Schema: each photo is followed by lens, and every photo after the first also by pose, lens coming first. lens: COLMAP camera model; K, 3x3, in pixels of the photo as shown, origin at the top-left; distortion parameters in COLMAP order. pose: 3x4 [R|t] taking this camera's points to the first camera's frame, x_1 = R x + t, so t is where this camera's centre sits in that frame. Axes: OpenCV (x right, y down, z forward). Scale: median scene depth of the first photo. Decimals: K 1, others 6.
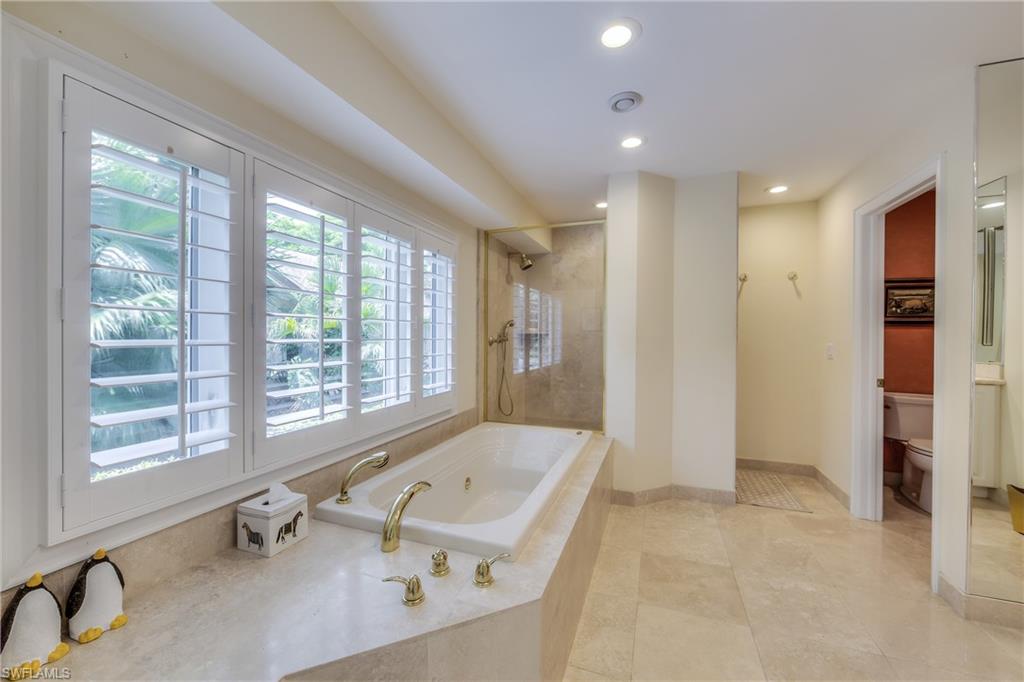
lens RADIAL K [[398.3, 0, 511.1], [0, 398.3, 338.3], [0, 0, 1]] dist [-0.008691, 0.001144]
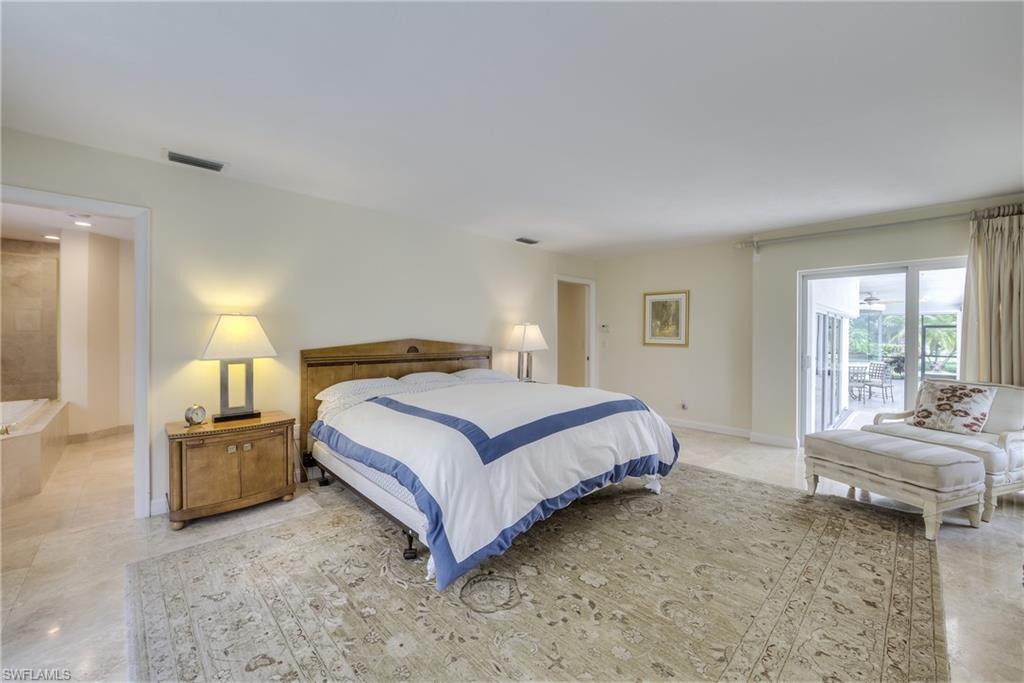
lens RADIAL K [[398.3, 0, 513.9], [0, 398.3, 336.7], [0, 0, 1]] dist [-0.008691, 0.001144]
pose [[0.429991, -0.007807, 0.902799, -0.379432], [0.006484, 0.999964, 0.005559, 0.001962], [-0.902810, 0.003463, 0.430026, -1.218830]]
